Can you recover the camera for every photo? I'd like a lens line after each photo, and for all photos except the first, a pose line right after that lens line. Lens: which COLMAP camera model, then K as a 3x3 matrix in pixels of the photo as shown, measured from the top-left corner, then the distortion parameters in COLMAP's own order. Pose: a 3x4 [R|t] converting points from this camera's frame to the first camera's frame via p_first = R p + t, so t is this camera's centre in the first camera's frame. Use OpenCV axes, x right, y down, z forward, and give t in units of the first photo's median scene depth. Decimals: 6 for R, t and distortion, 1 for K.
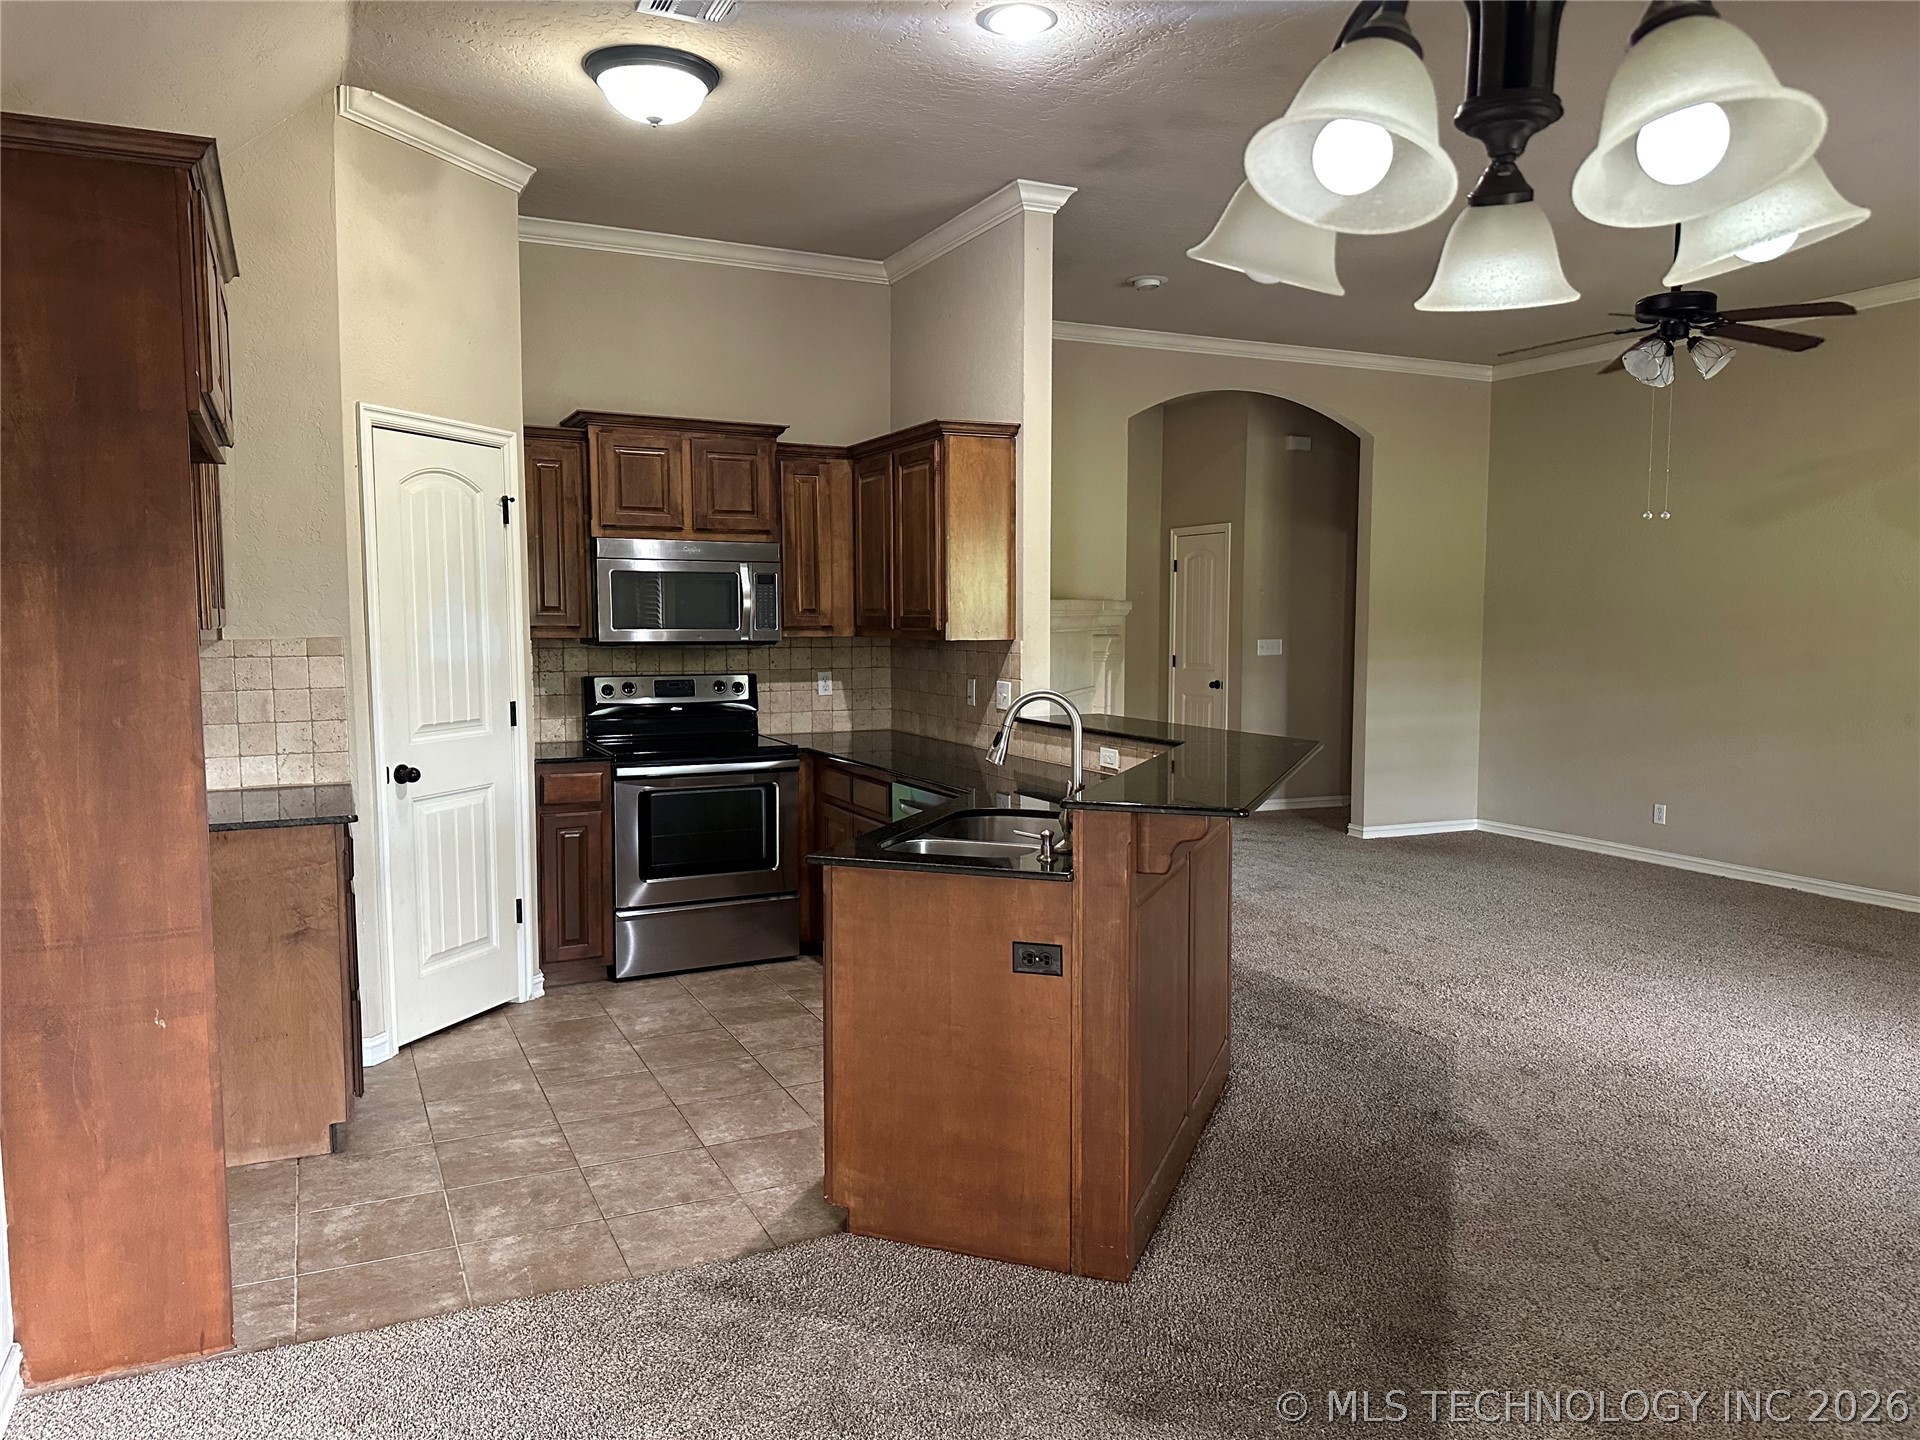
lens RADIAL K [[1333.4, 0, 971.5], [0, 1333.4, 722.3], [0, 0, 1]] dist [0.066243, -0.073345]
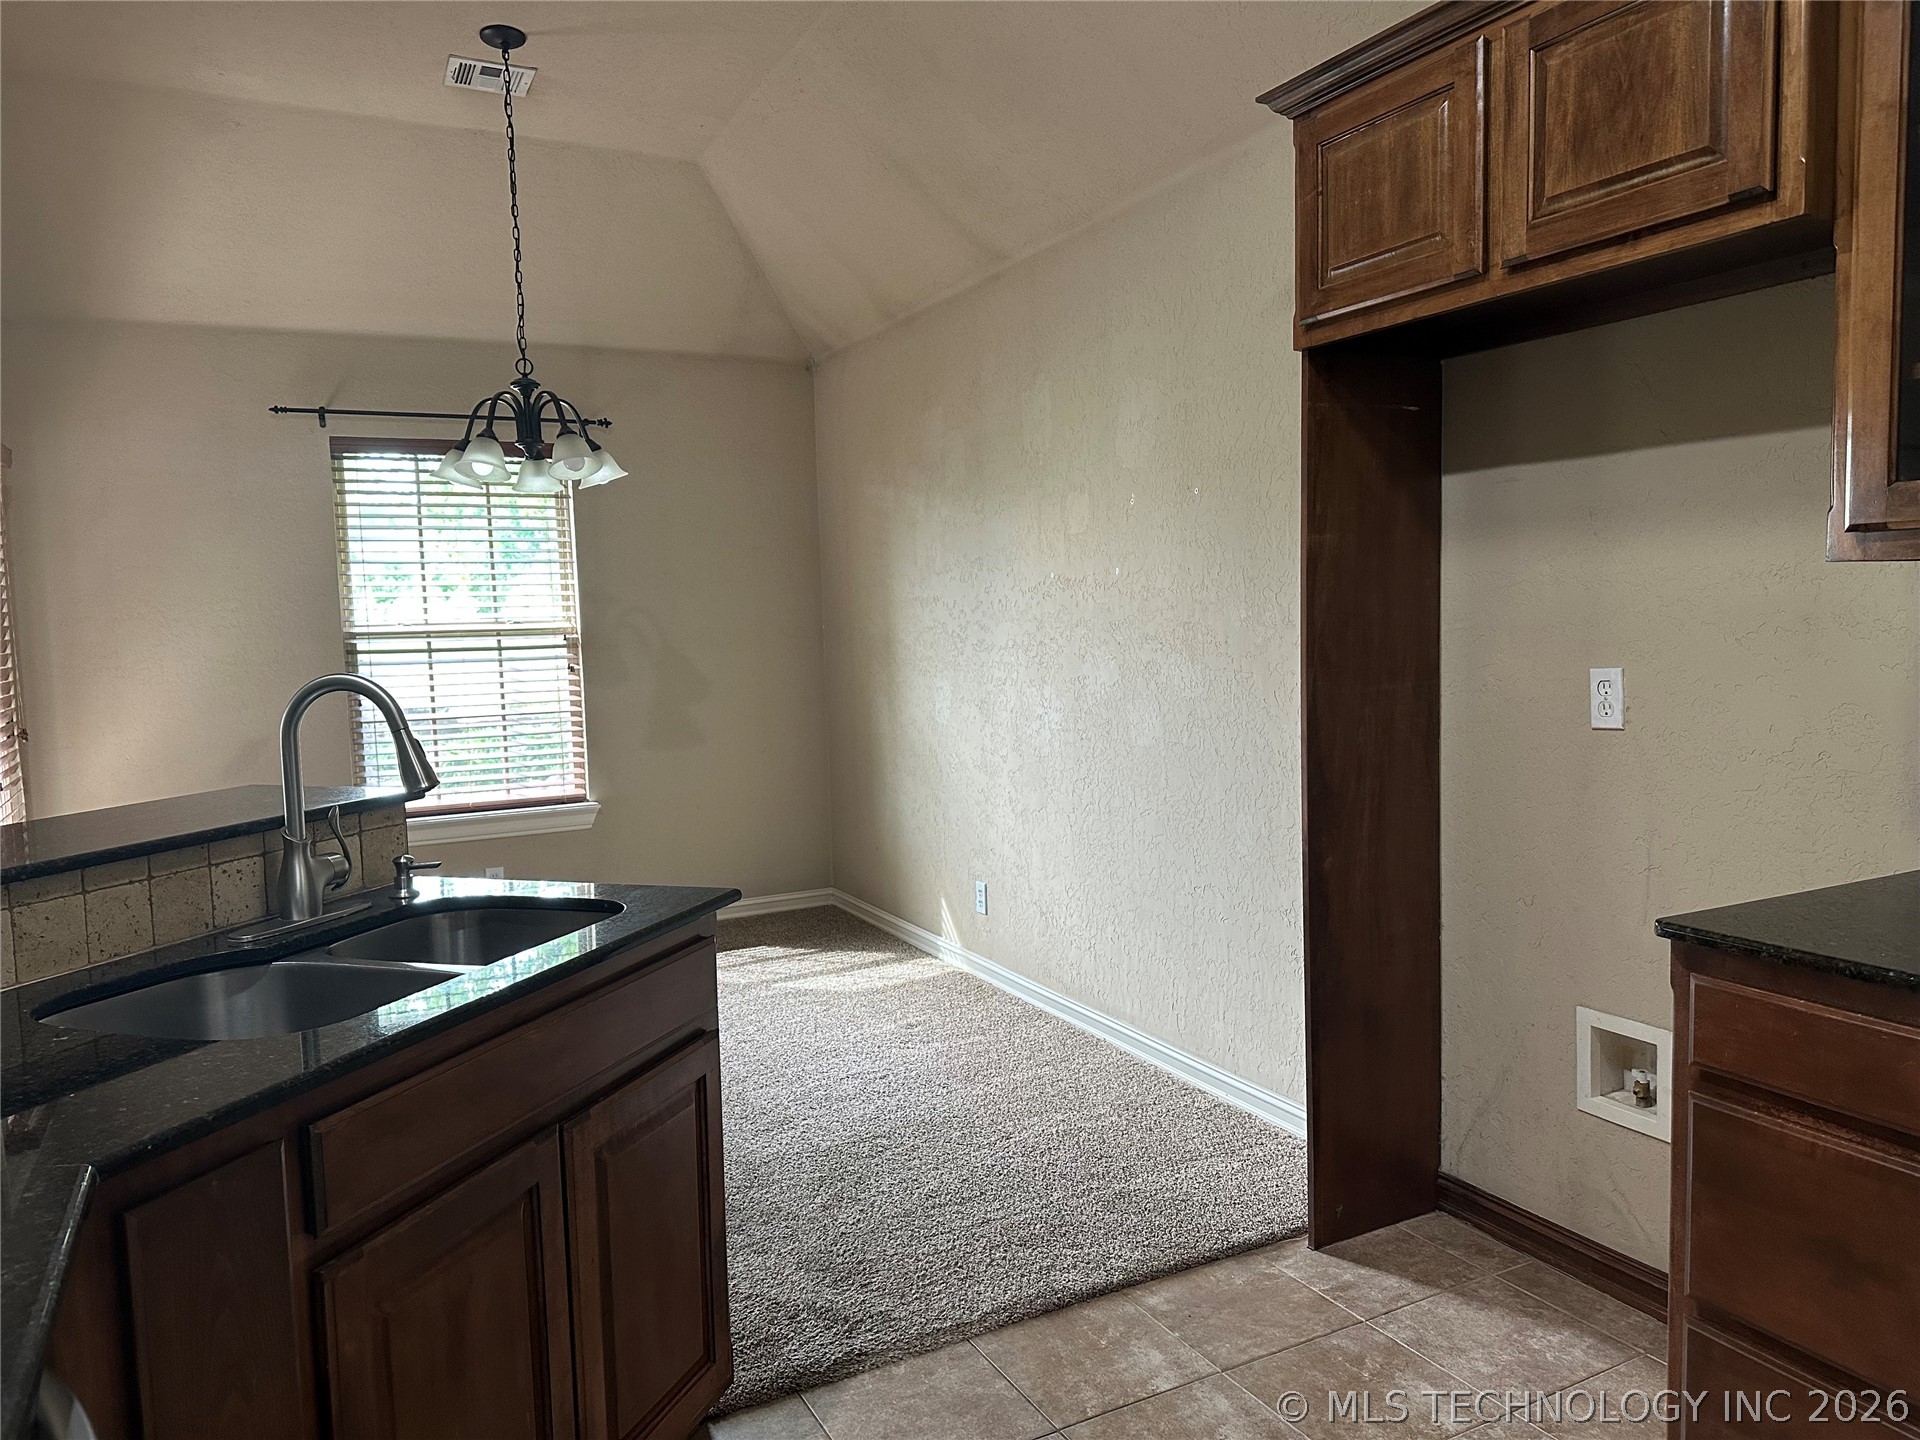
lens RADIAL K [[1333.4, 0, 955.2], [0, 1333.4, 724.2], [0, 0, 1]] dist [0.066243, -0.073345]
pose [[-0.999543, 0.028391, -0.010381, -0.164008], [0.026300, 0.986040, 0.164416, -0.070071], [0.014904, 0.164067, -0.986337, 1.183334]]
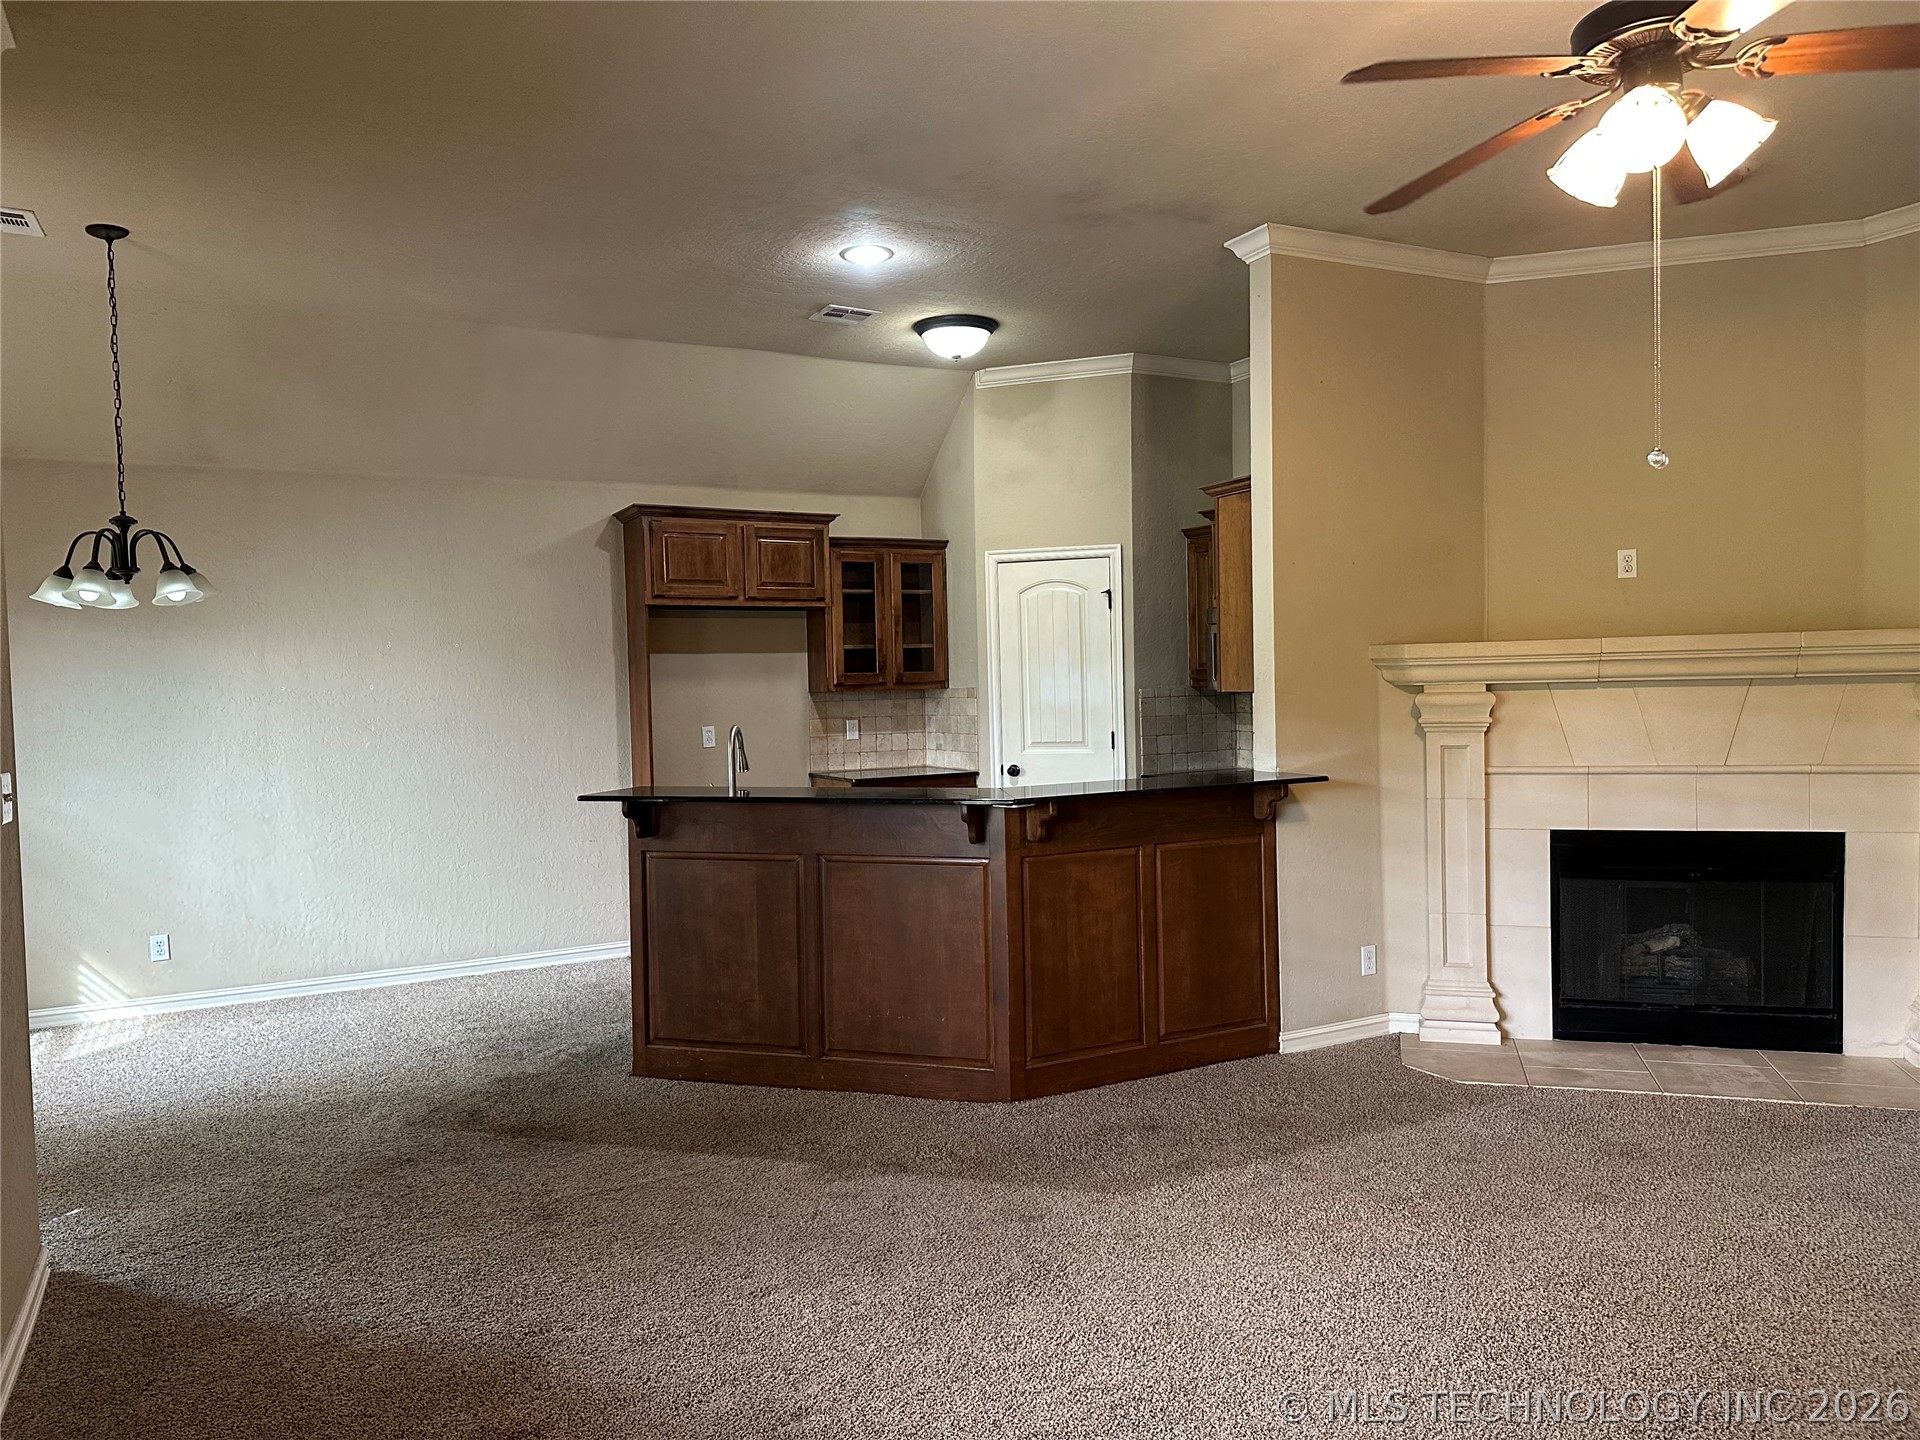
lens RADIAL K [[1333.4, 0, 975.7], [0, 1333.4, 724.6], [0, 0, 1]] dist [0.066243, -0.073345]
pose [[0.037061, 0.035757, -0.998673, 1.190377], [-0.057634, 0.997773, 0.033586, -0.068780], [0.997650, 0.056312, 0.039039, 0.886275]]
